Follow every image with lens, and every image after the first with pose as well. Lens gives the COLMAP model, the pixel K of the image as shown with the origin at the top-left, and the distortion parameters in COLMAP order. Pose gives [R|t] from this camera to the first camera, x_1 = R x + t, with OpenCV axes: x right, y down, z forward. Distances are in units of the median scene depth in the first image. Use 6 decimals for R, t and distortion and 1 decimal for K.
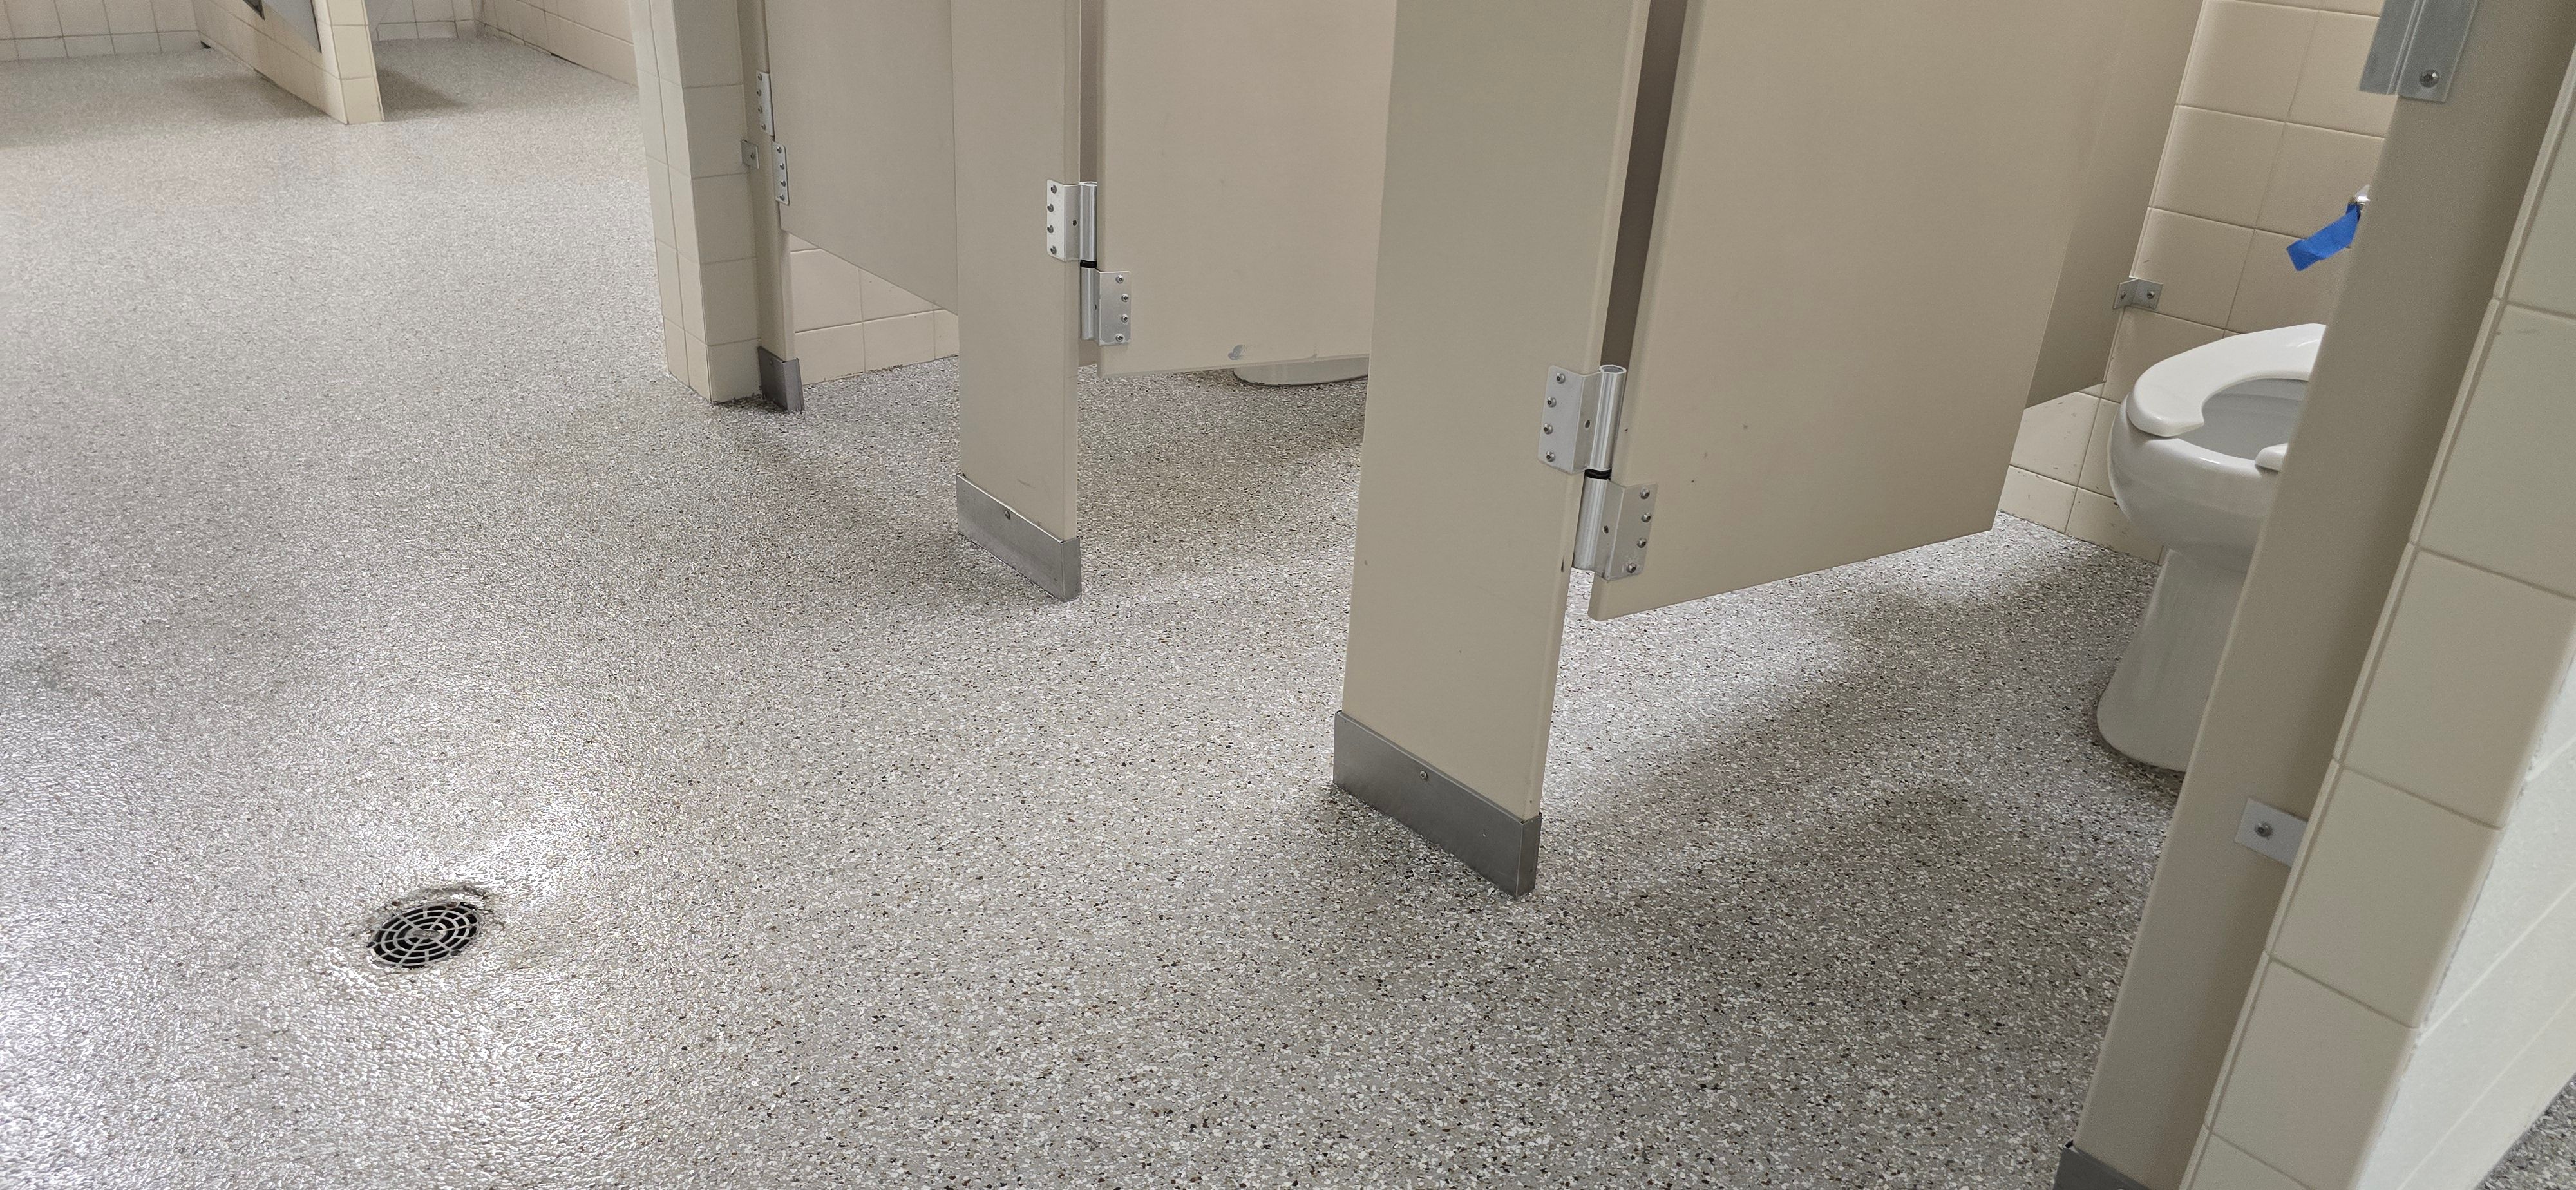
lens RADIAL K [[1701.7, 0, 1288.0], [0, 1701.7, 595.0], [0, 0, 1]] dist [0.000688, -0.003377]
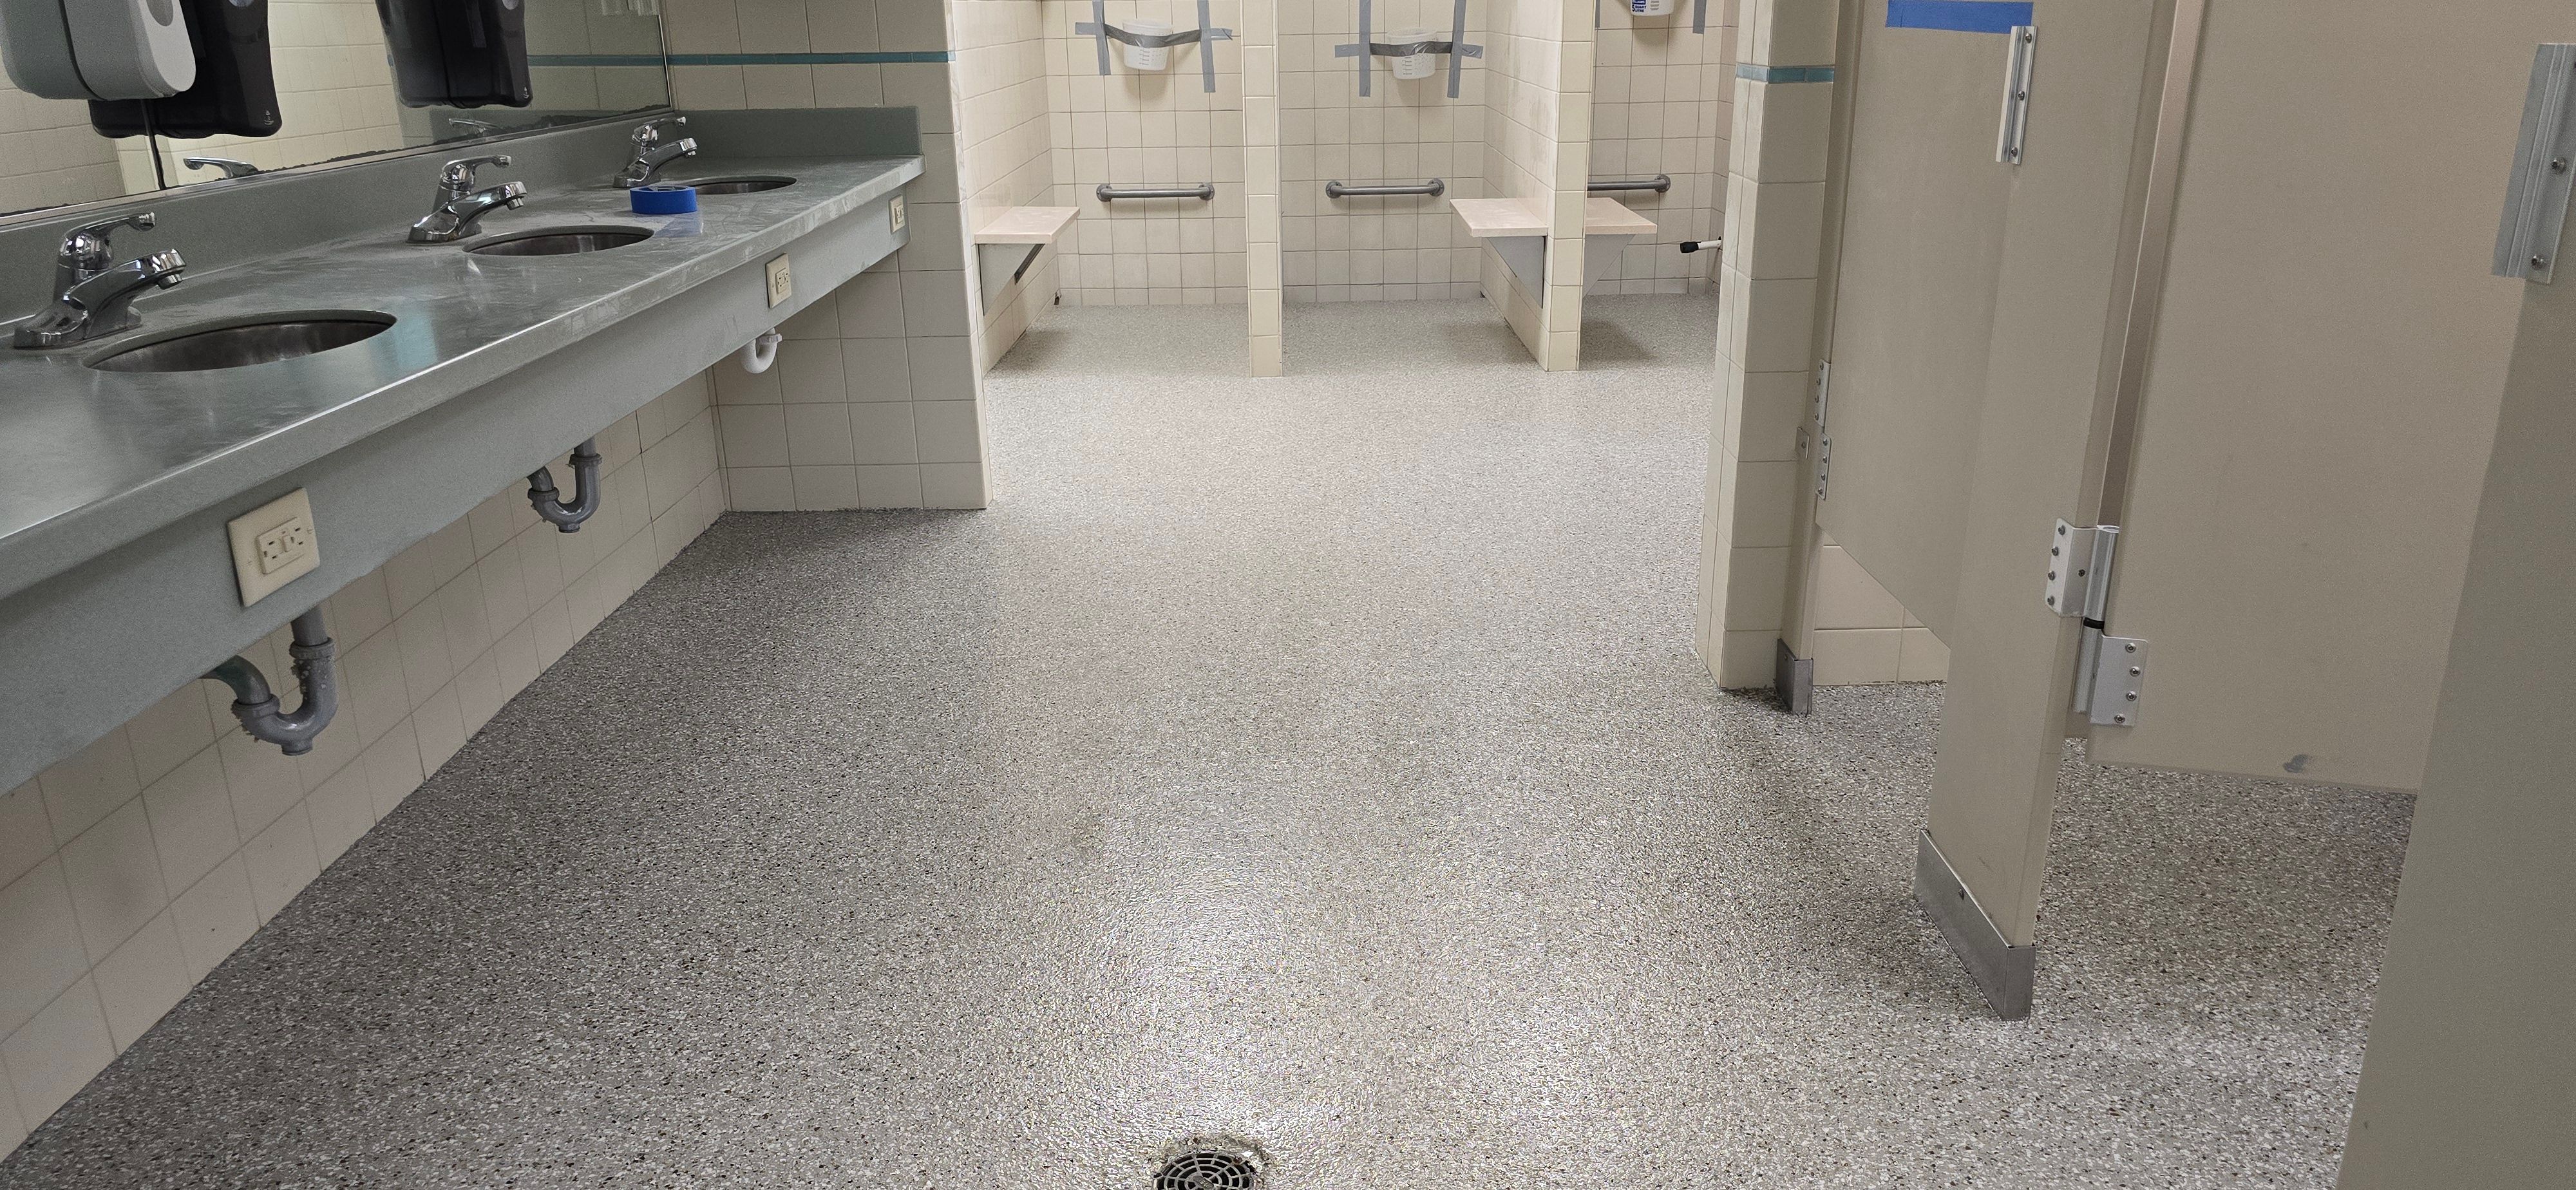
lens RADIAL K [[1705.4, 0, 1288.0], [0, 1705.4, 595.0], [0, 0, 1]] dist [0.030282, -0.004316]
pose [[0.767194, 0.138343, -0.626318, 0.084463], [-0.223337, 0.972975, -0.058658, -0.063649], [0.601277, 0.184882, 0.777357, 0.113422]]
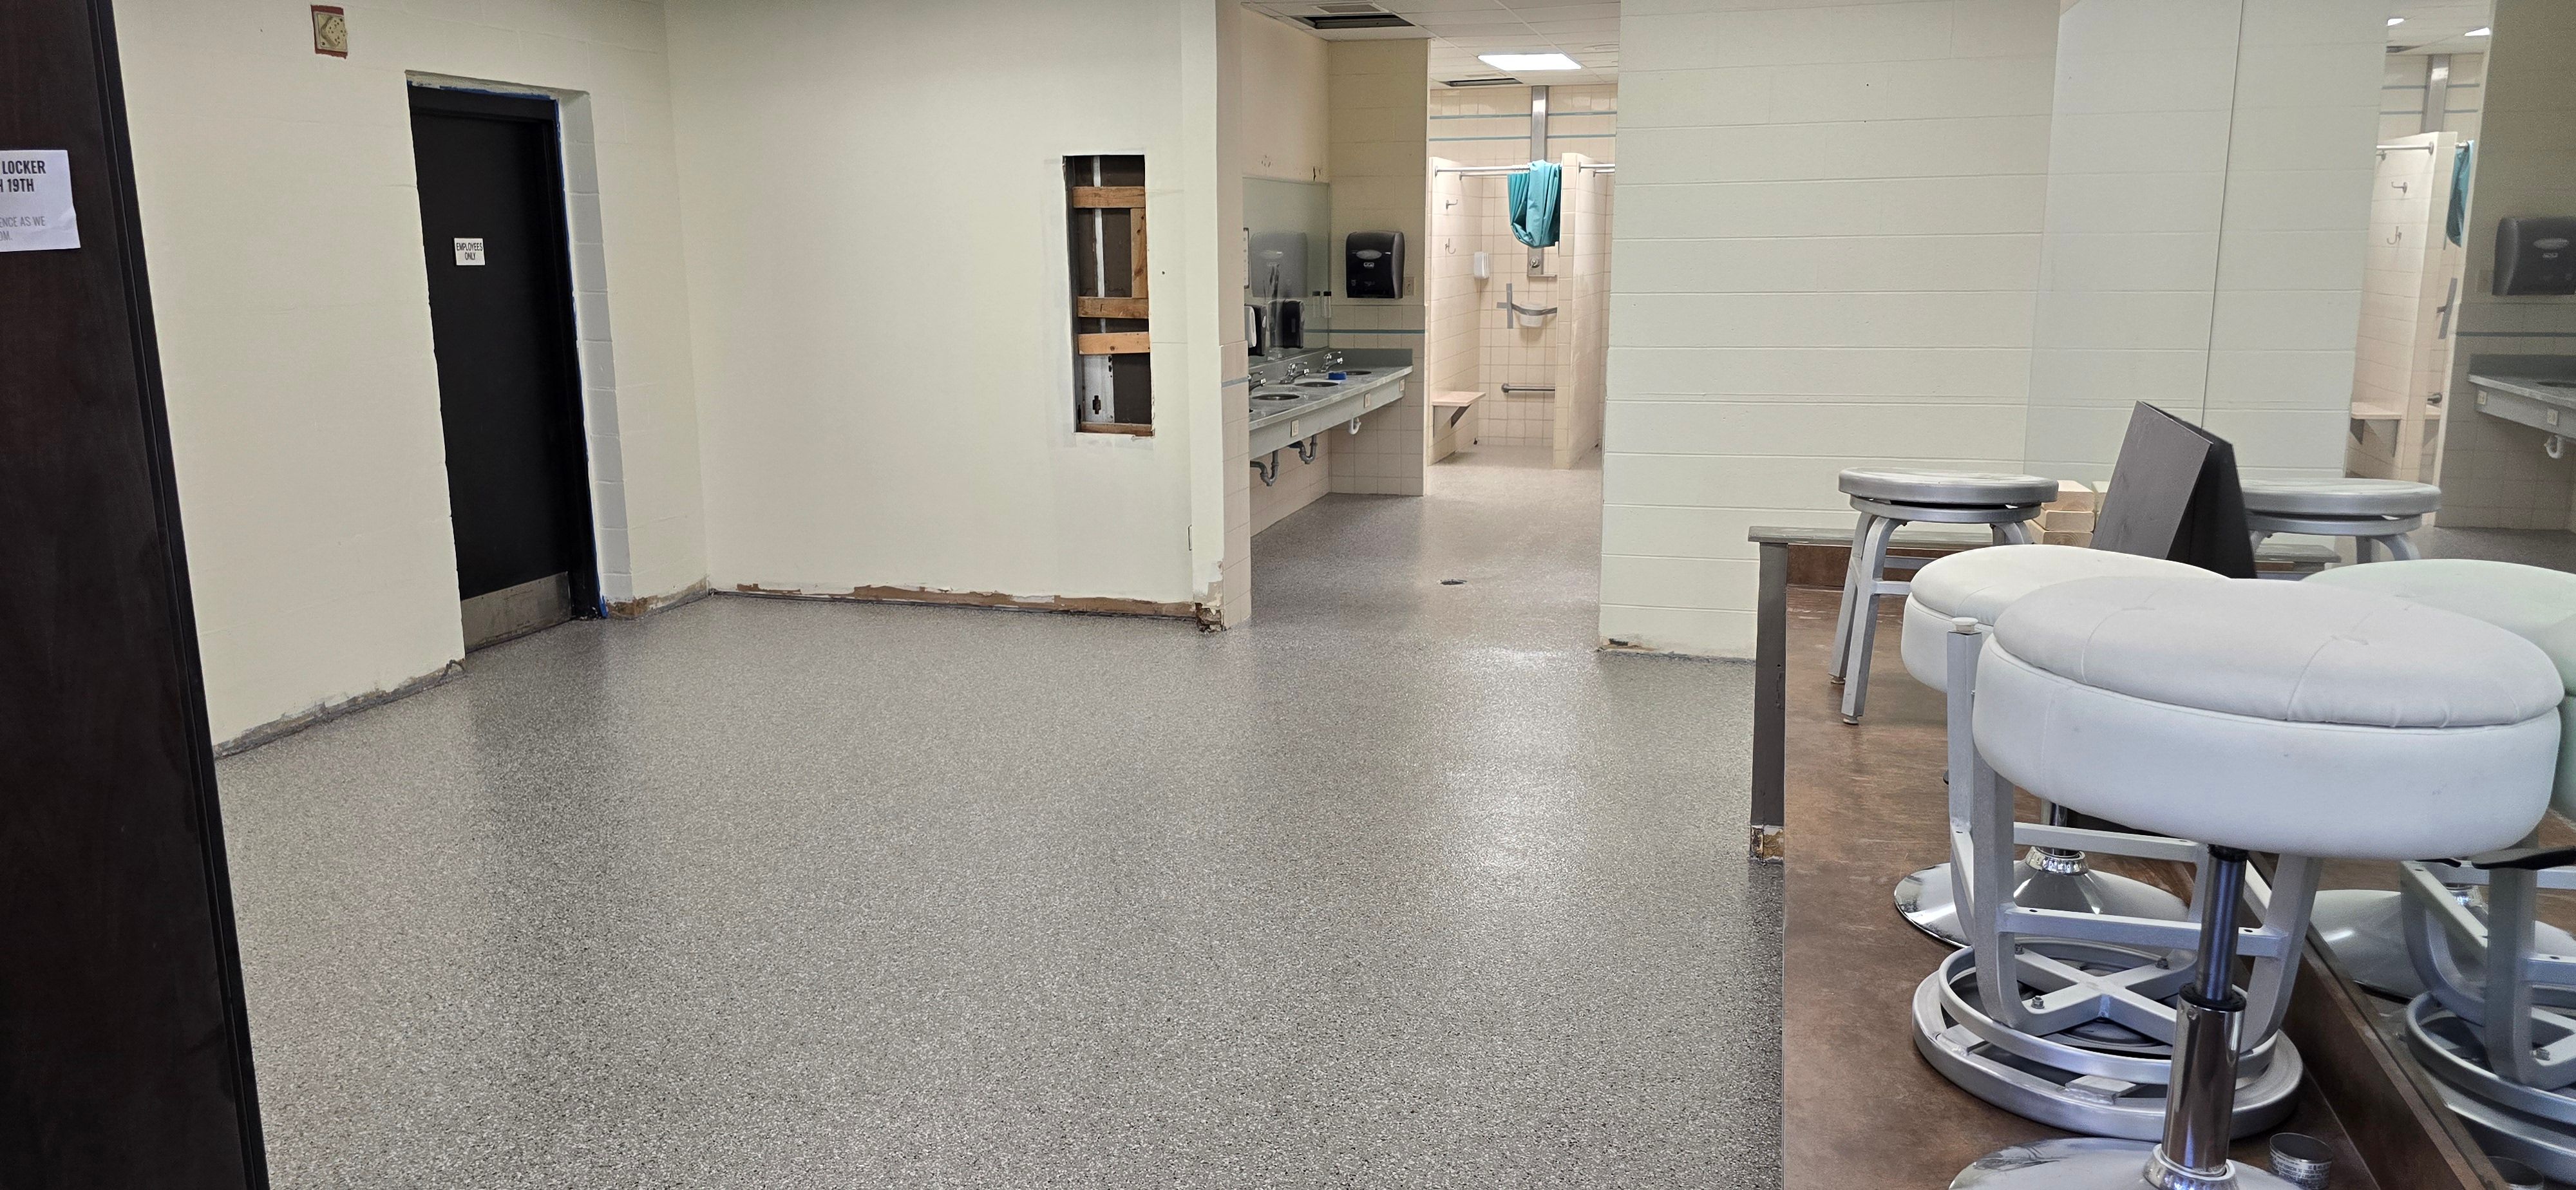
lens RADIAL K [[1701.7, 0, 1288.0], [0, 1701.7, 595.0], [0, 0, 1]] dist [0.000688, -0.003377]
pose [[0.561046, 0.105916, -0.820981, 2.209851], [-0.324893, 0.940373, -0.100709, 0.609729], [0.761362, 0.323233, 0.562004, -1.416124]]
